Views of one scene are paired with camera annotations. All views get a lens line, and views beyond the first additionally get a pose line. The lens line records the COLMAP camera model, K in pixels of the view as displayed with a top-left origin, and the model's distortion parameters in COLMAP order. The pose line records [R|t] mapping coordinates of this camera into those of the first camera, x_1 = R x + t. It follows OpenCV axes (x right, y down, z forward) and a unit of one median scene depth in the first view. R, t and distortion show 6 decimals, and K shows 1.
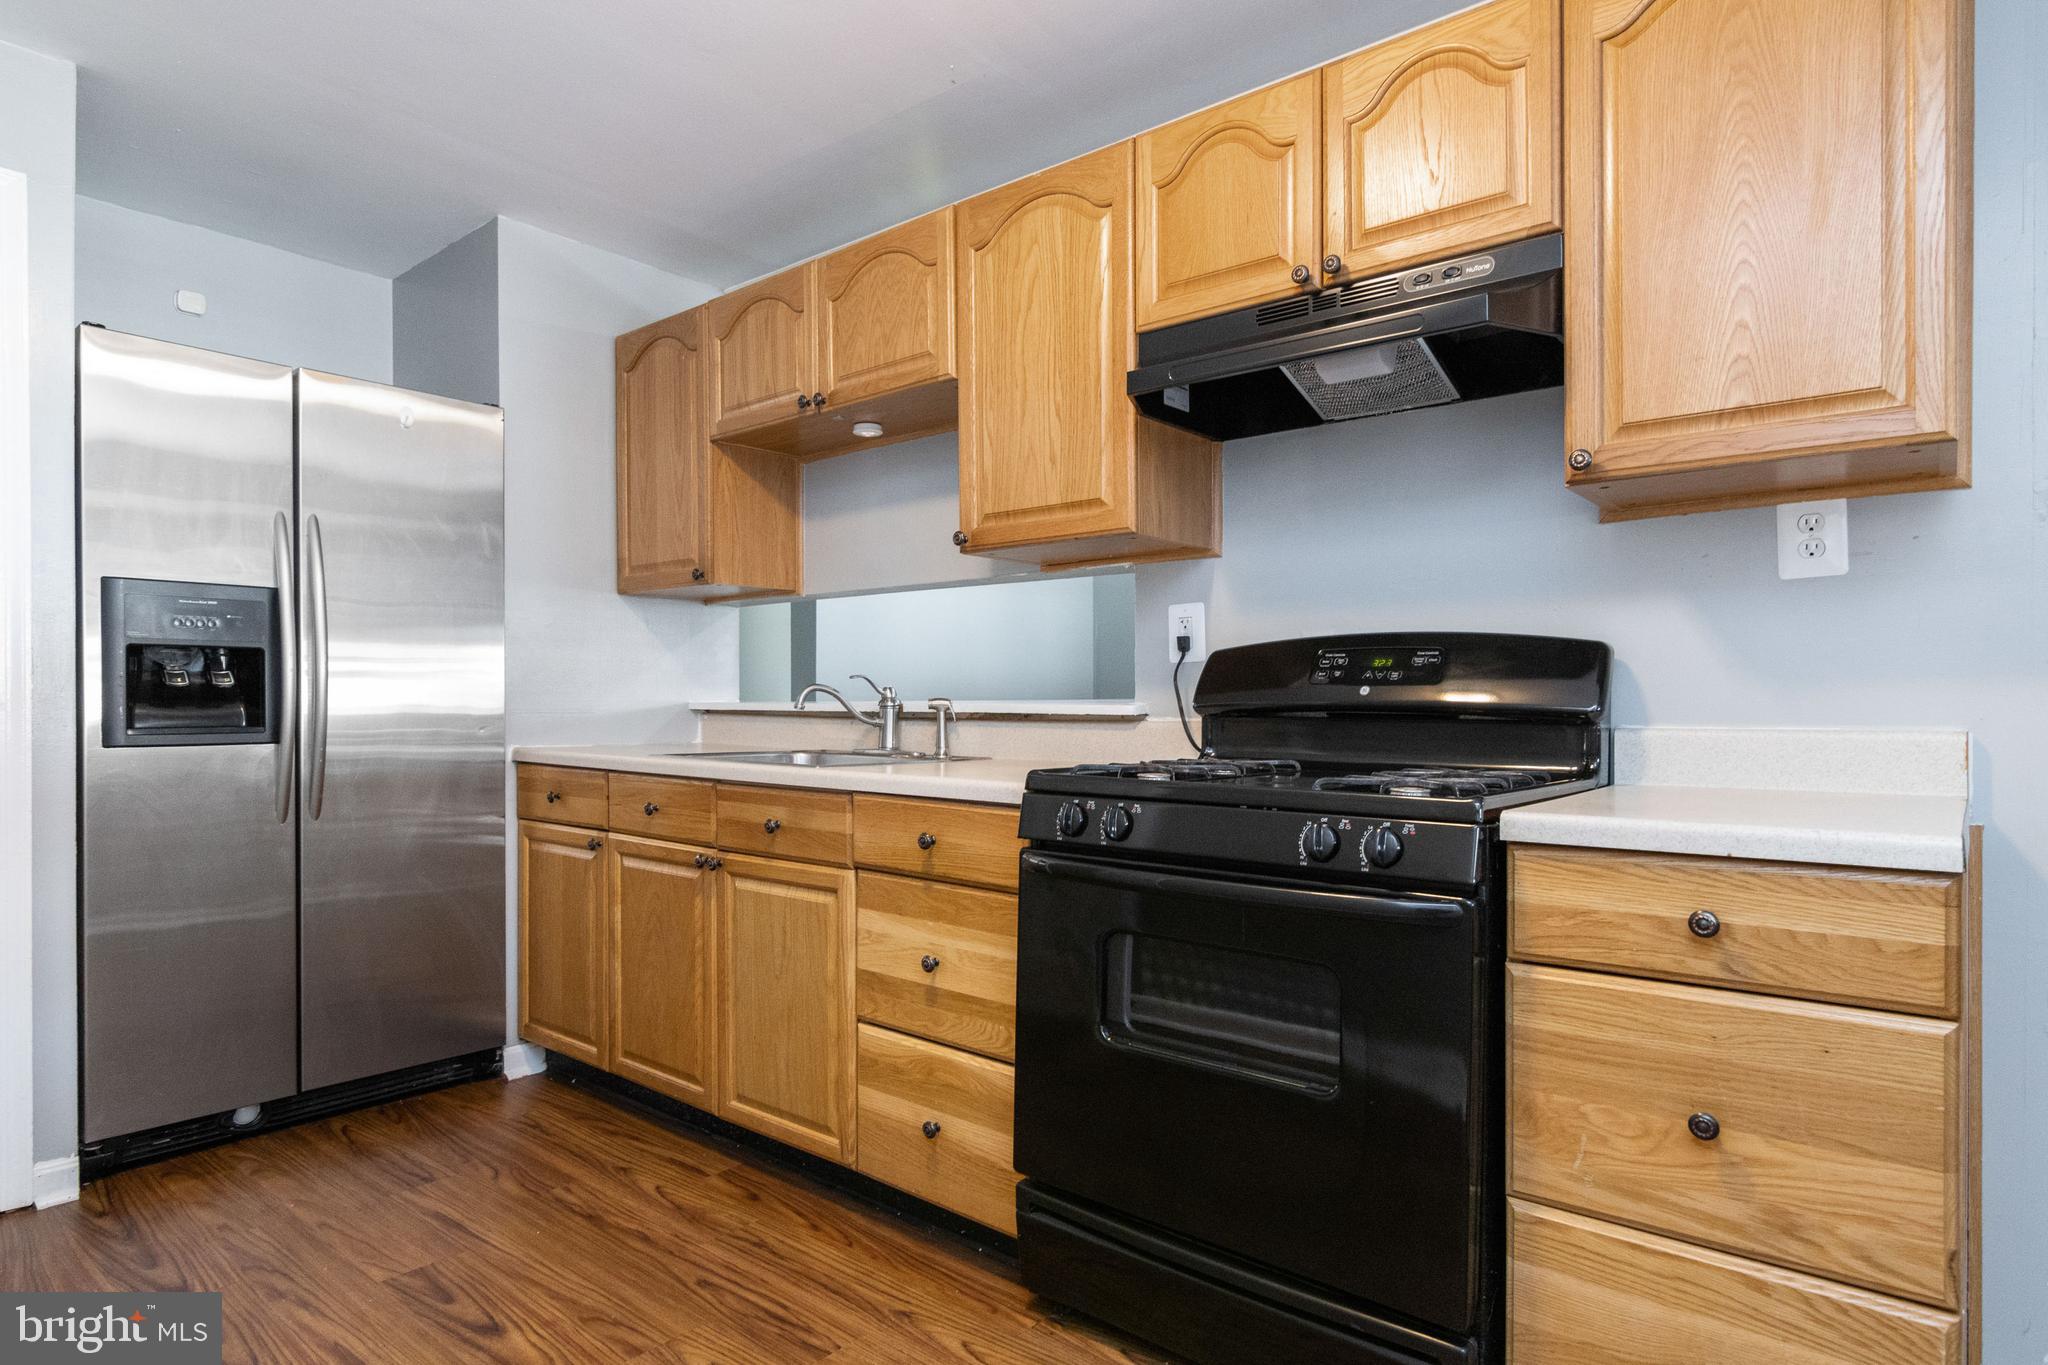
lens RADIAL K [[1145.4, 0, 1025.3], [0, 1145.4, 717.7], [0, 0, 1]] dist [-0.001210, 0.000970]
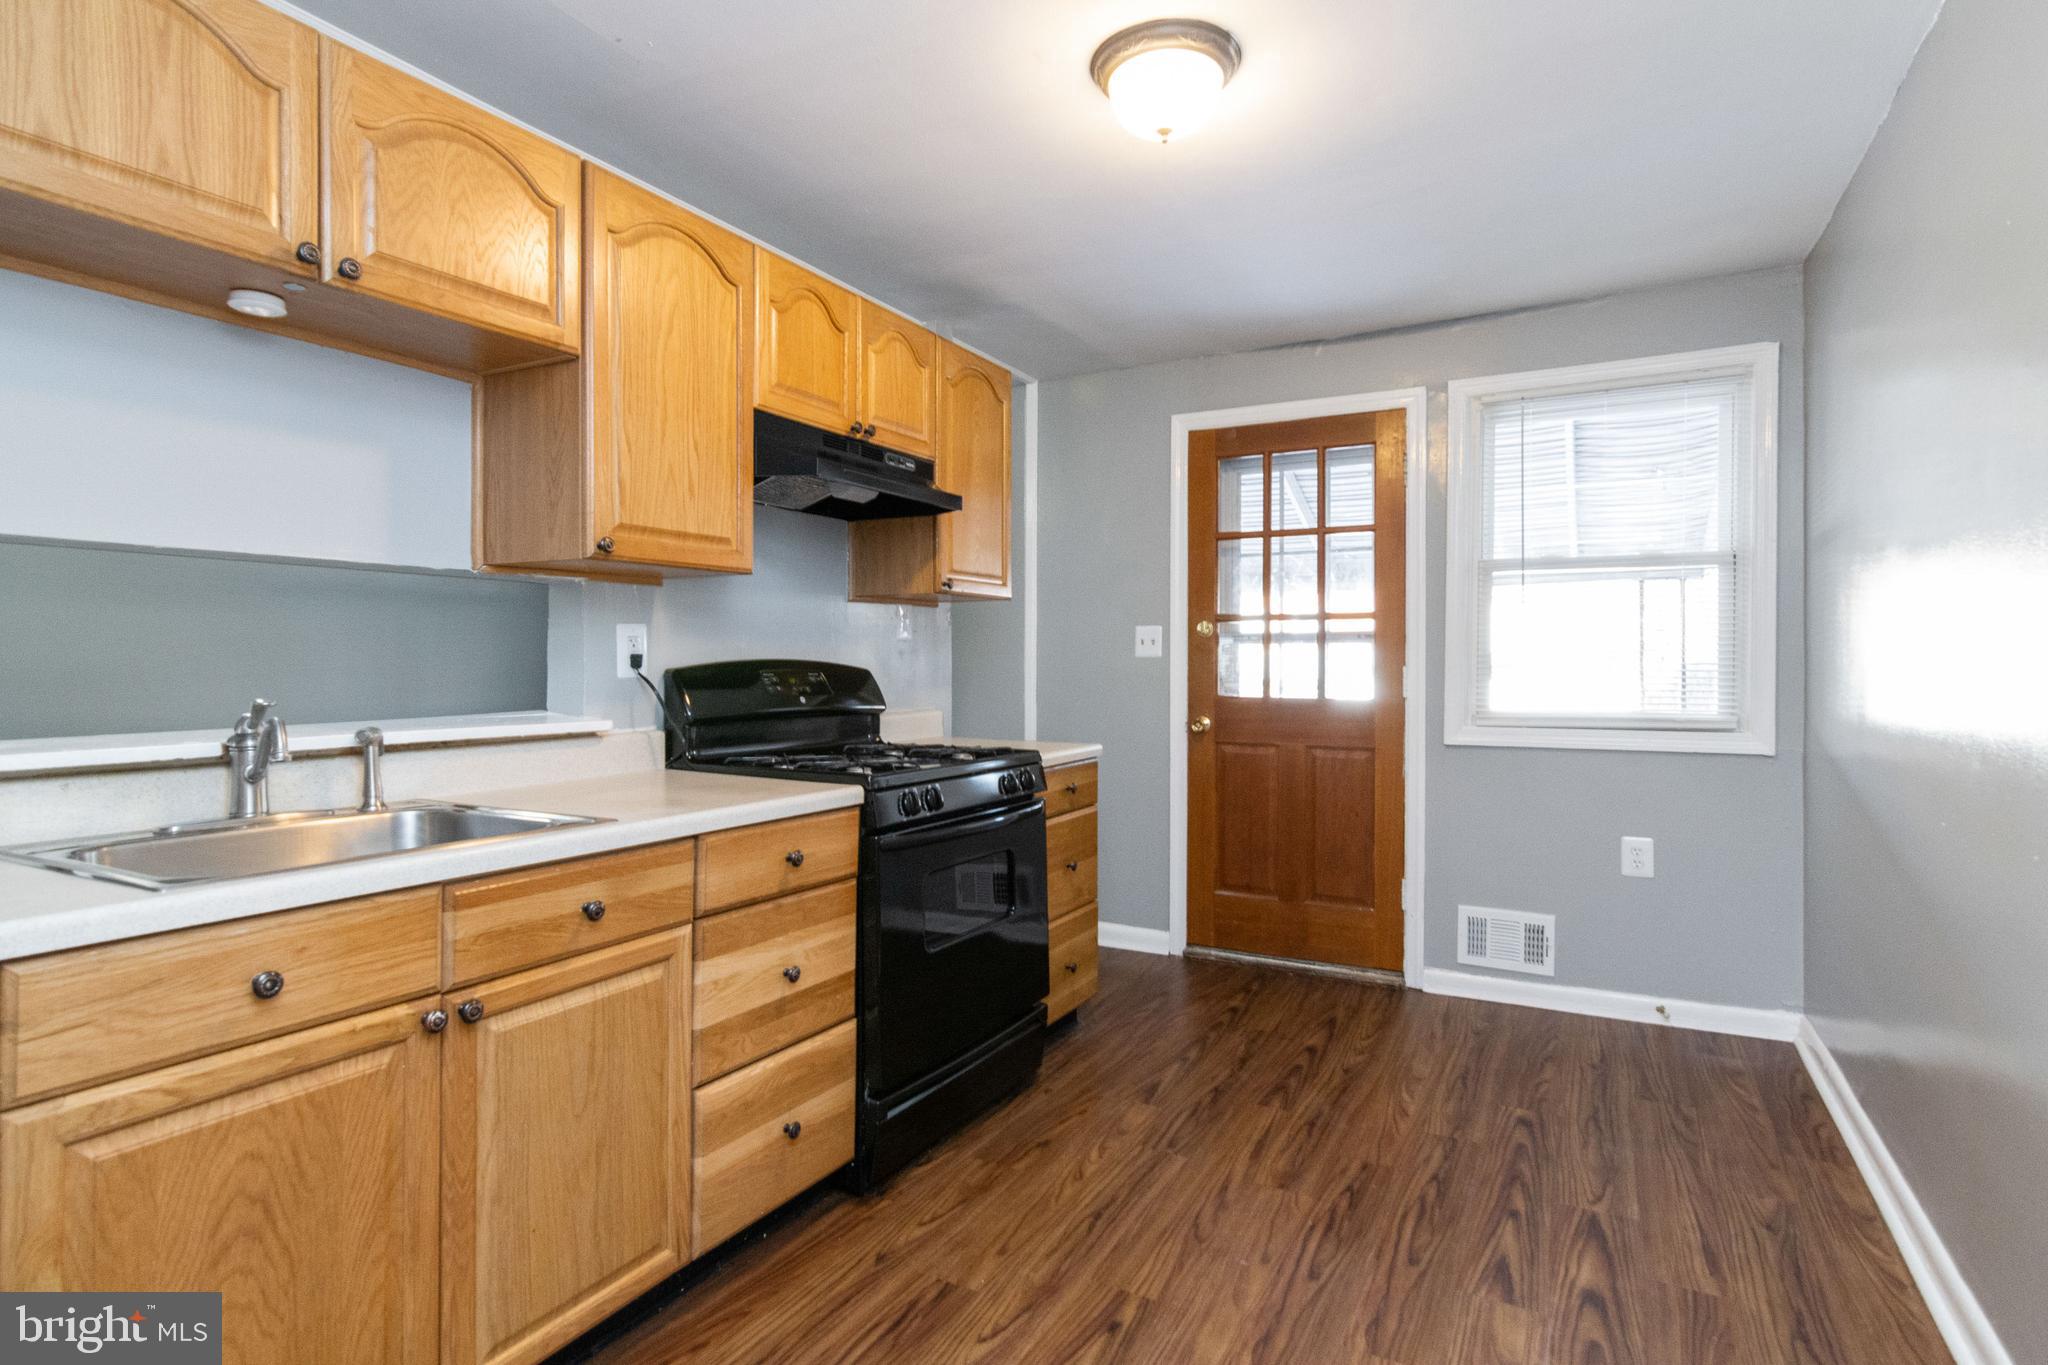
lens RADIAL K [[1056.7, 0, 1006.0], [0, 1056.7, 669.7], [0, 0, 1]] dist [-0.000081, 0.001594]
pose [[-0.181848, -0.013359, 0.983236, -1.078252], [0.009790, 0.999834, 0.015395, -0.080210], [-0.983278, 0.012425, -0.181687, 0.980737]]
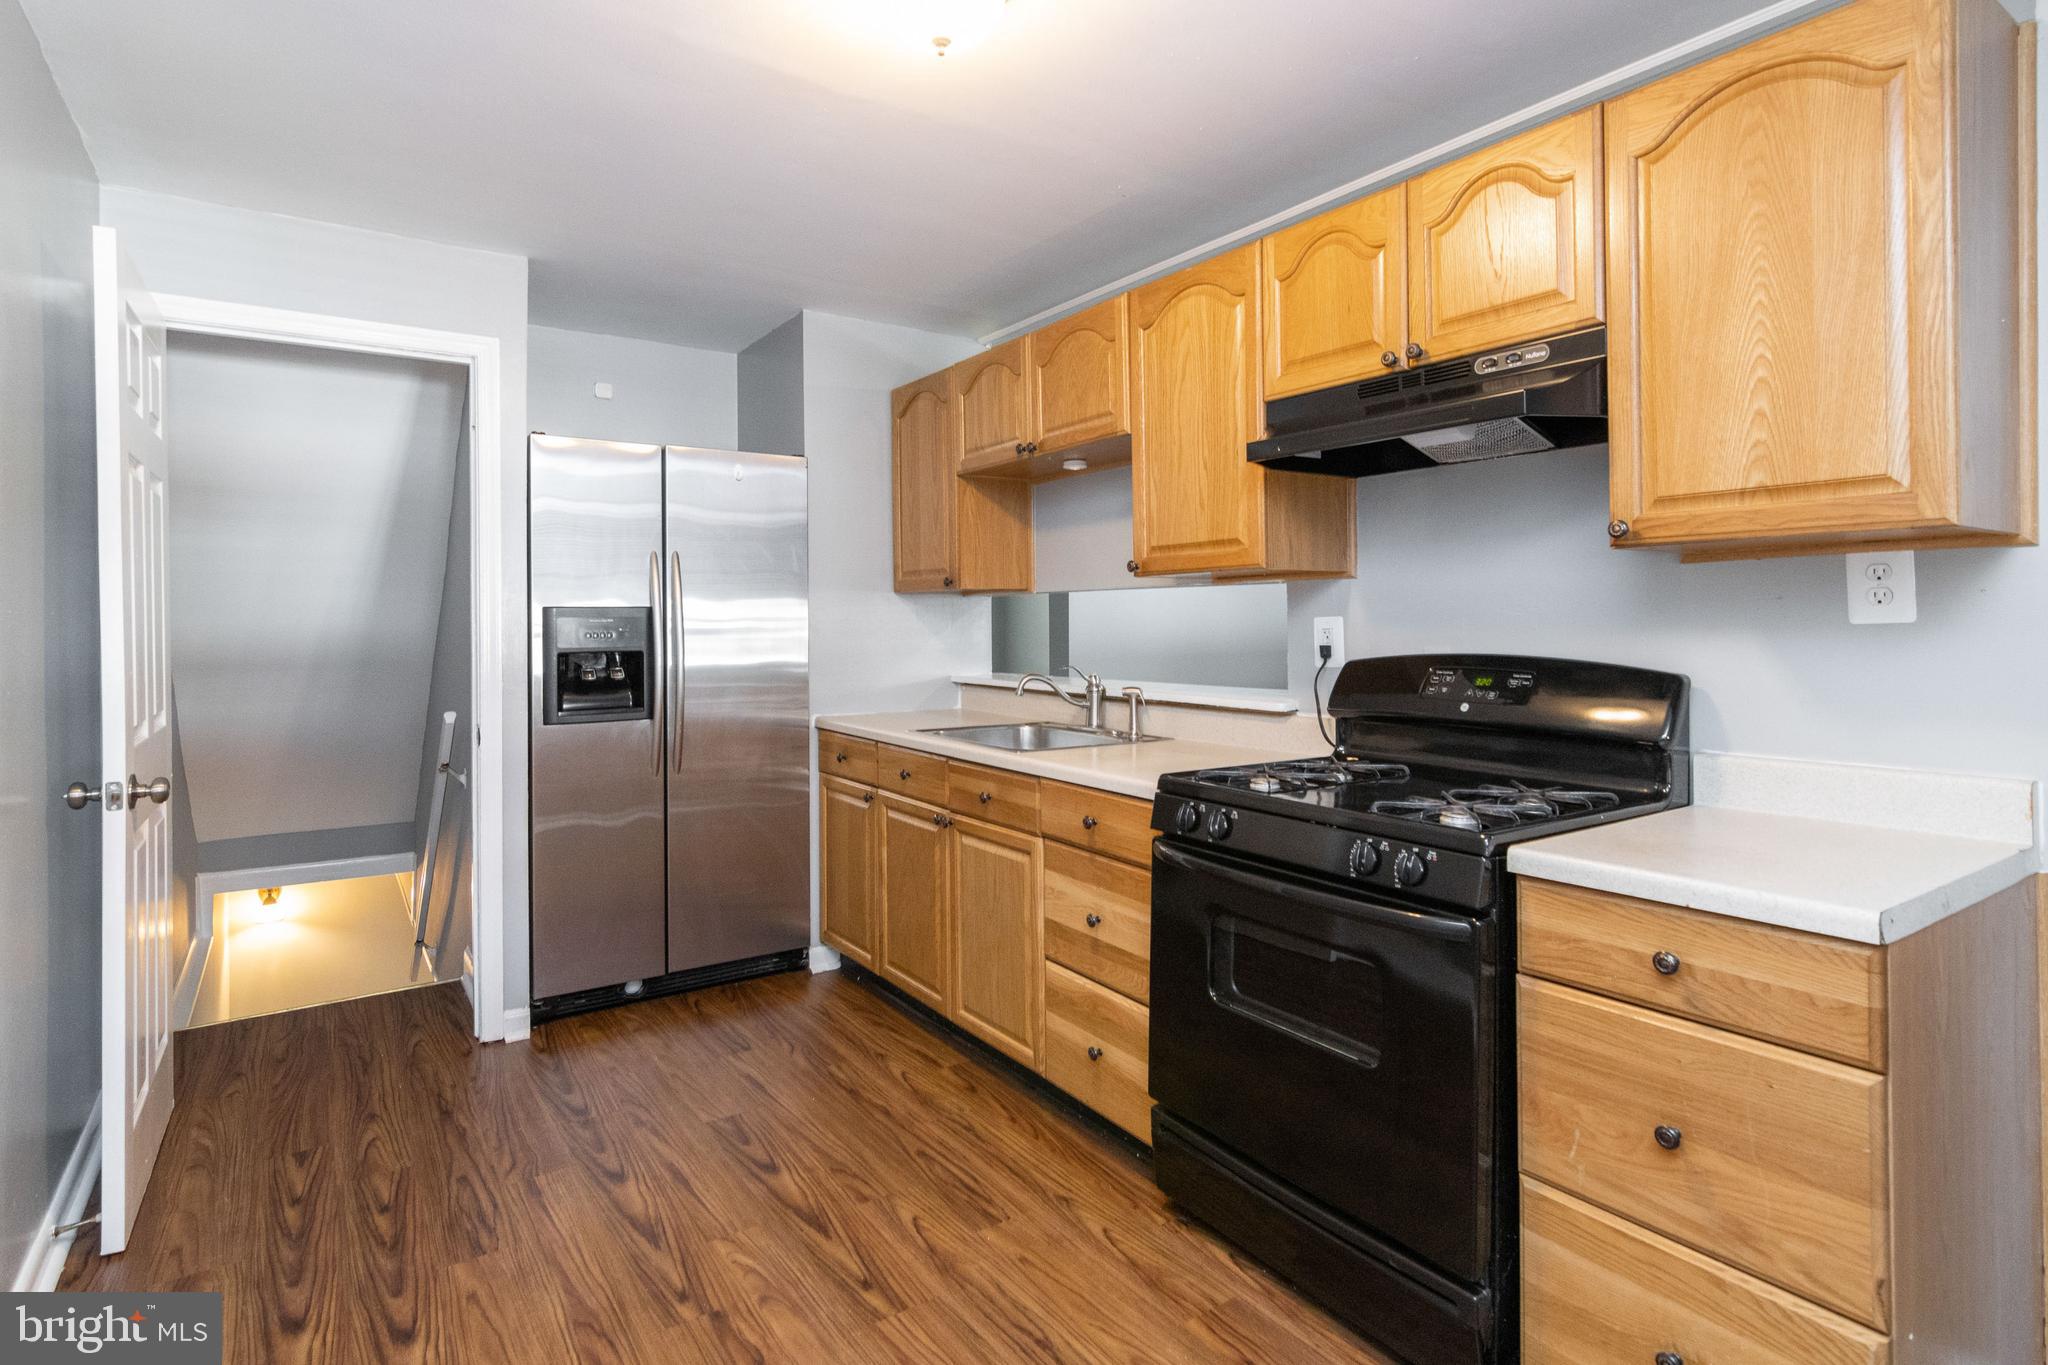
lens RADIAL K [[1056.7, 0, 1022.7], [0, 1056.7, 630.2], [0, 0, 1]] dist [-0.000081, 0.001594]
pose [[0.961831, -0.005757, -0.273585, 0.160593], [0.004266, 0.999973, -0.006045, -0.095613], [0.273612, 0.004647, 0.961829, -0.132730]]
